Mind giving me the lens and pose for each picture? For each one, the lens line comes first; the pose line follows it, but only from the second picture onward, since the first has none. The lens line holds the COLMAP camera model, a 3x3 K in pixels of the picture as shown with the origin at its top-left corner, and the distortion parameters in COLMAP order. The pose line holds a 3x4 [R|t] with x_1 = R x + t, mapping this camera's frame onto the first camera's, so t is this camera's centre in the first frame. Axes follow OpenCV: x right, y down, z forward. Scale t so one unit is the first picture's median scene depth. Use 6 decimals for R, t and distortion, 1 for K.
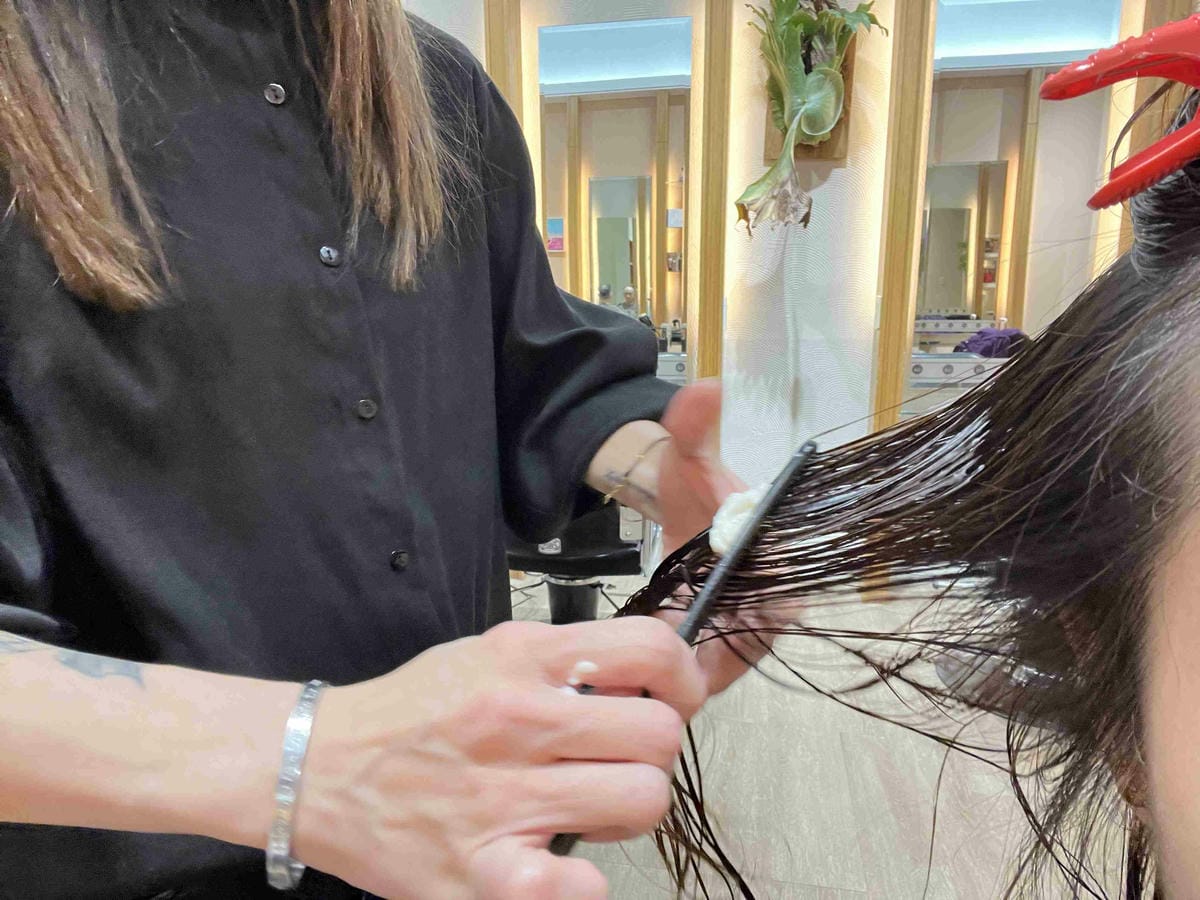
lens RADIAL K [[810.4, 0, 600.0], [0, 810.4, 450.0], [0, 0, 1]] dist [0.084245, -0.092359]
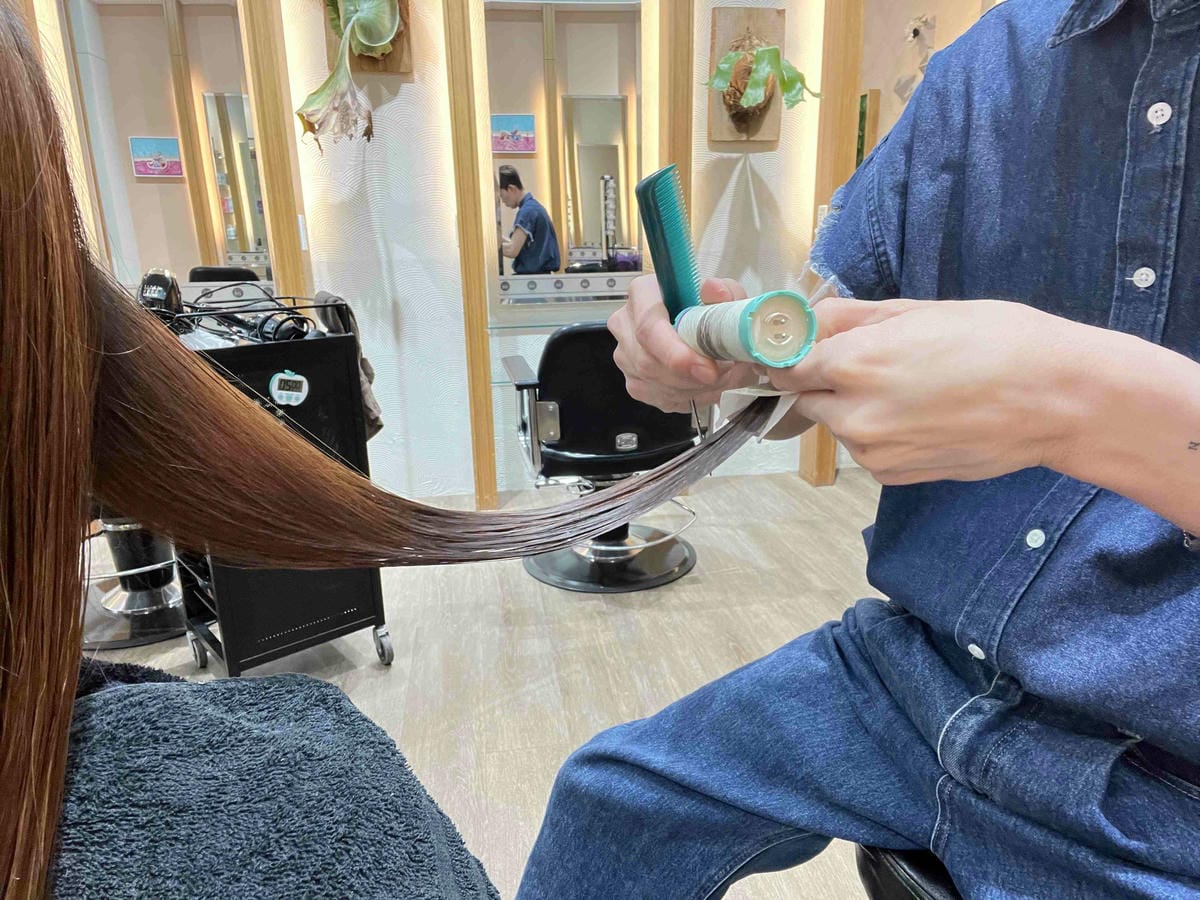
lens RADIAL K [[810.4, 0, 600.0], [0, 810.4, 450.0], [0, 0, 1]] dist [0.084245, -0.092359]
pose [[0.939979, -0.101463, 0.325799, 0.143880], [0.078855, 0.993516, 0.081898, 0.035972], [-0.331996, -0.051292, 0.941885, -0.040645]]
